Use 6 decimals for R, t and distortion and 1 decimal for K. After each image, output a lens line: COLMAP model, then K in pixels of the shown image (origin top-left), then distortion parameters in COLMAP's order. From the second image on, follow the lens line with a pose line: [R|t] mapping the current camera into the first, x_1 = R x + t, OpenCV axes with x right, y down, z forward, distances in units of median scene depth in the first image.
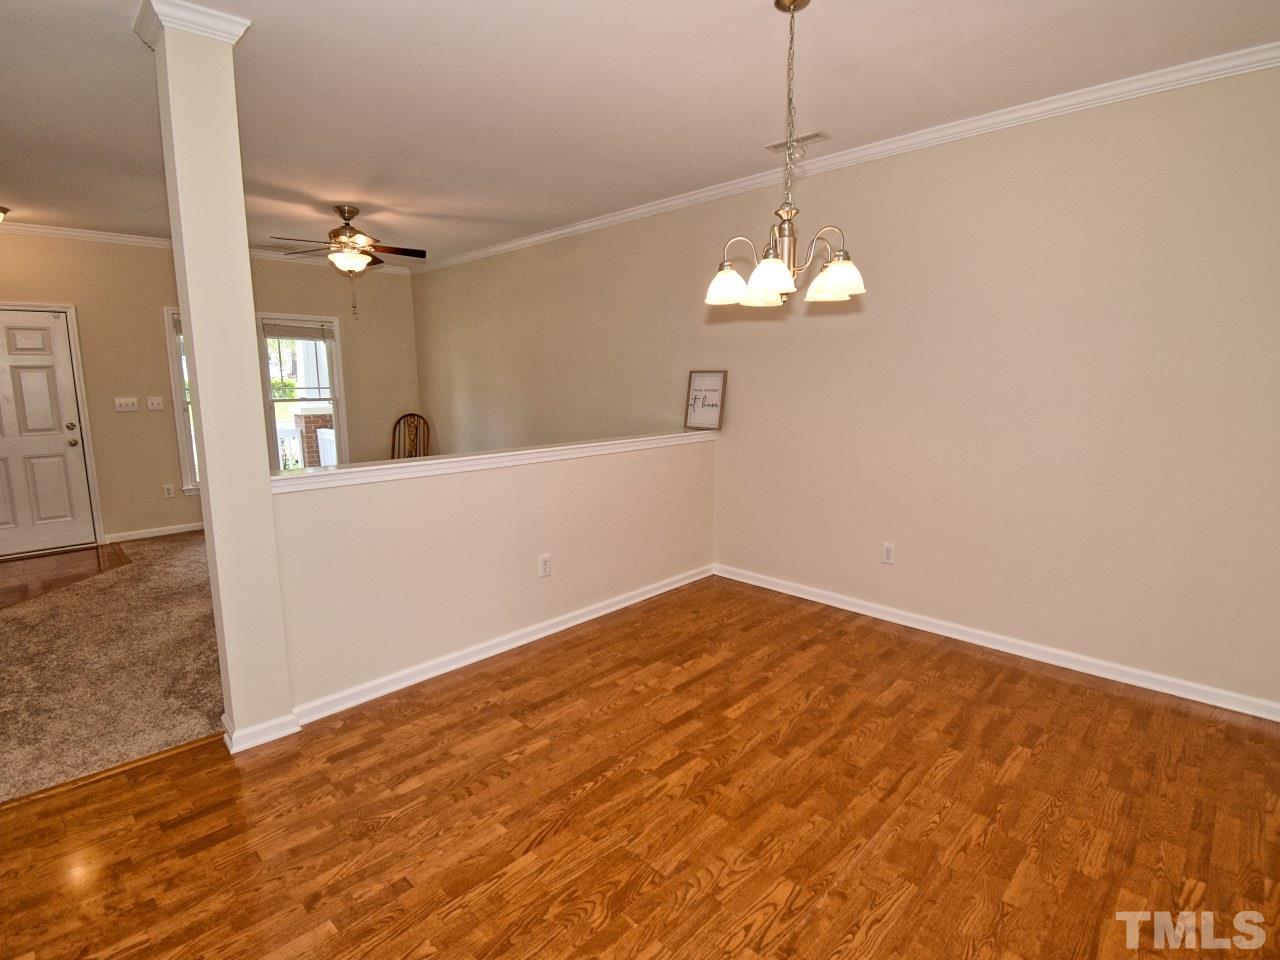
lens RADIAL K [[631.3, 0, 640.9], [0, 631.3, 474.9], [0, 0, 1]] dist [0.026040, -0.030113]
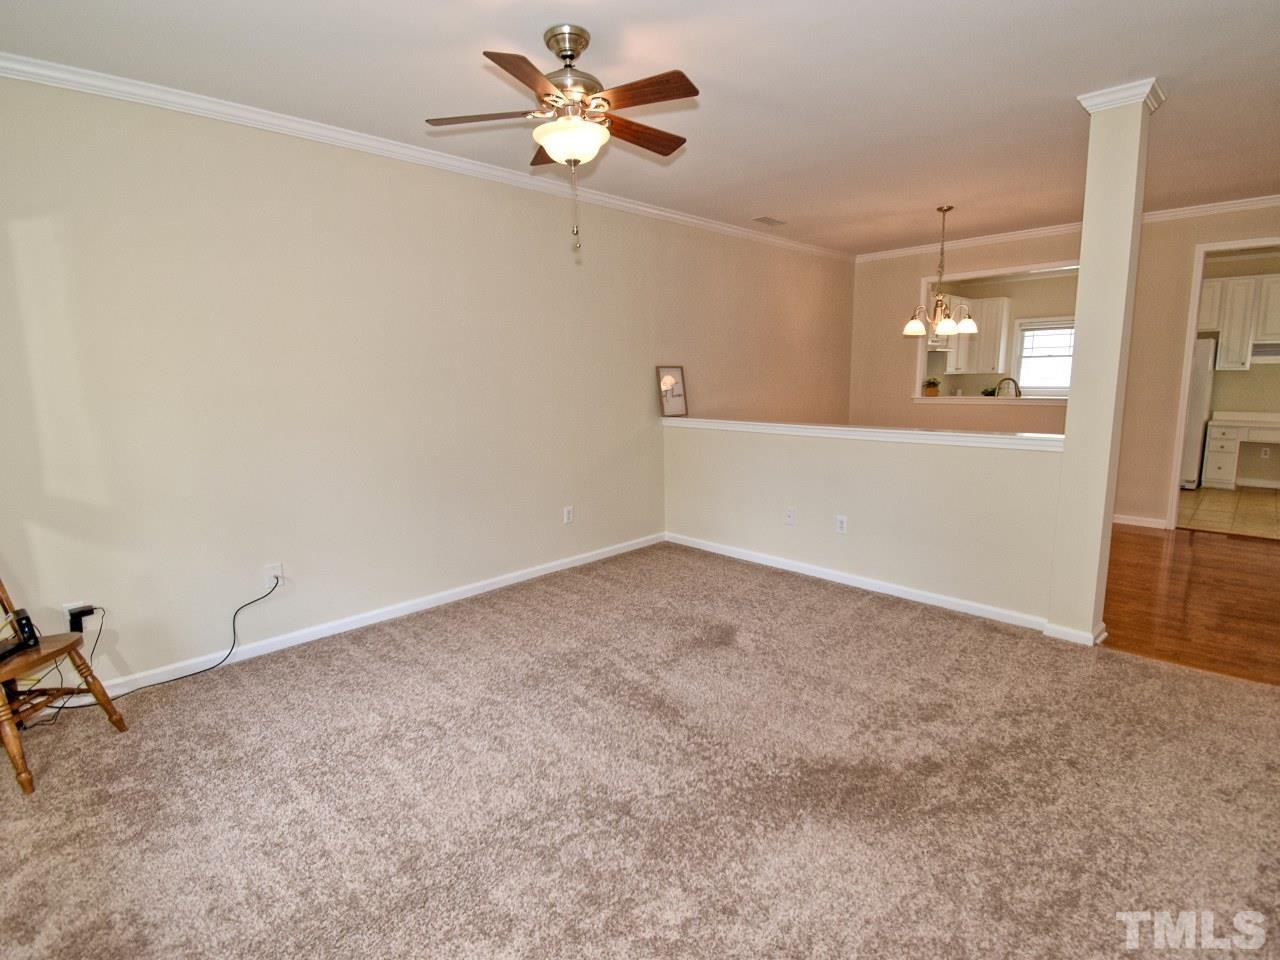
lens RADIAL K [[635.1, 0, 644.8], [0, 635.1, 483.3], [0, 0, 1]] dist [0.024582, -0.031208]
pose [[0.026019, -0.167500, 0.985529, -0.875408], [0.169047, 0.972401, 0.160806, -0.122509], [-0.985264, 0.162417, 0.053617, 0.829263]]
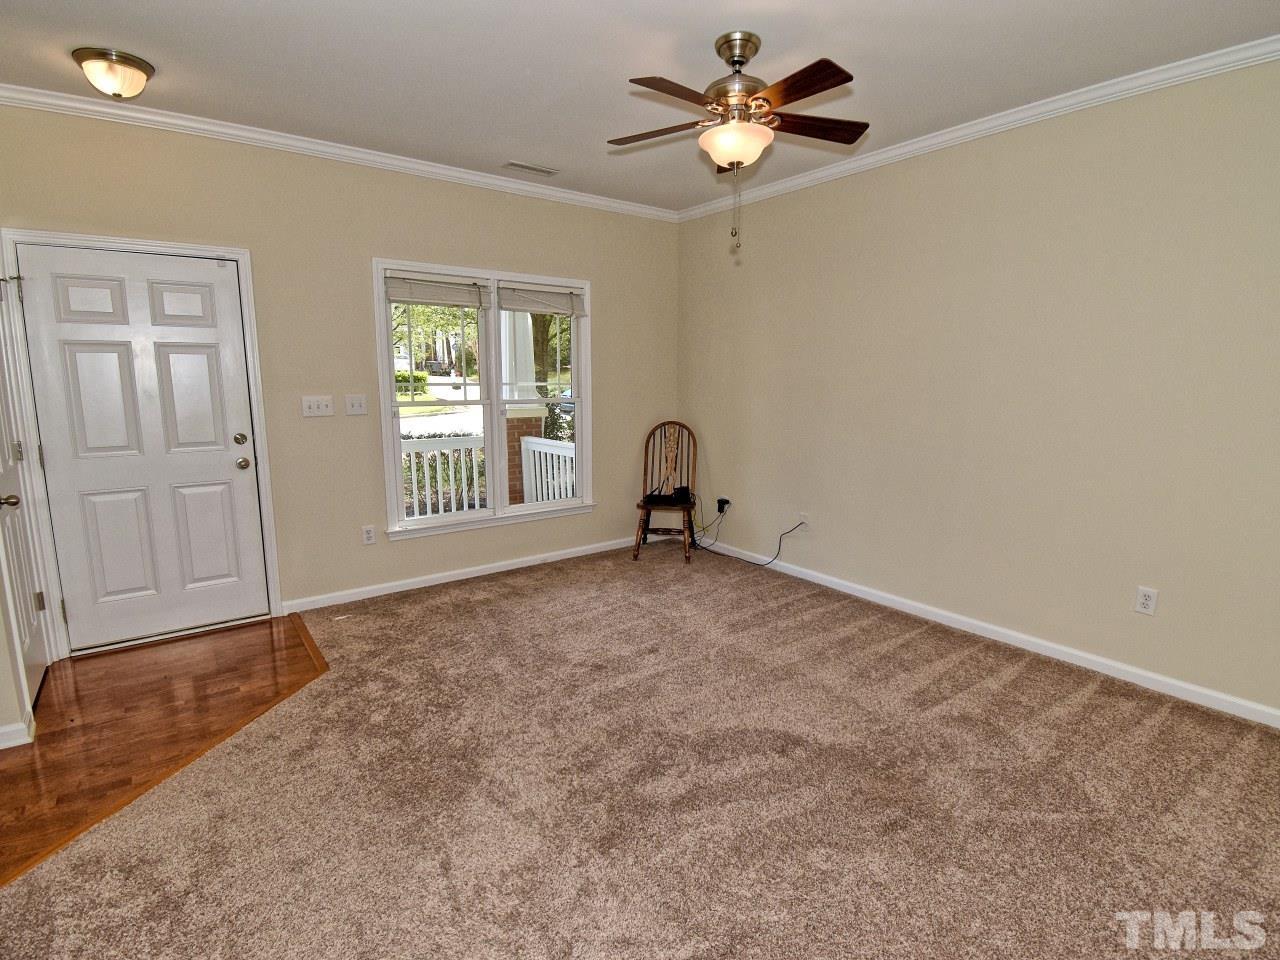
lens RADIAL K [[646.2, 0, 640.0], [0, 646.2, 480.0], [0, 0, 1]] dist [0.028123, -0.031612]
pose [[0.988072, 0.035007, -0.149963, -0.385374], [-0.033143, 0.999339, 0.014910, -0.056440], [0.150386, -0.009762, 0.988579, 0.391717]]
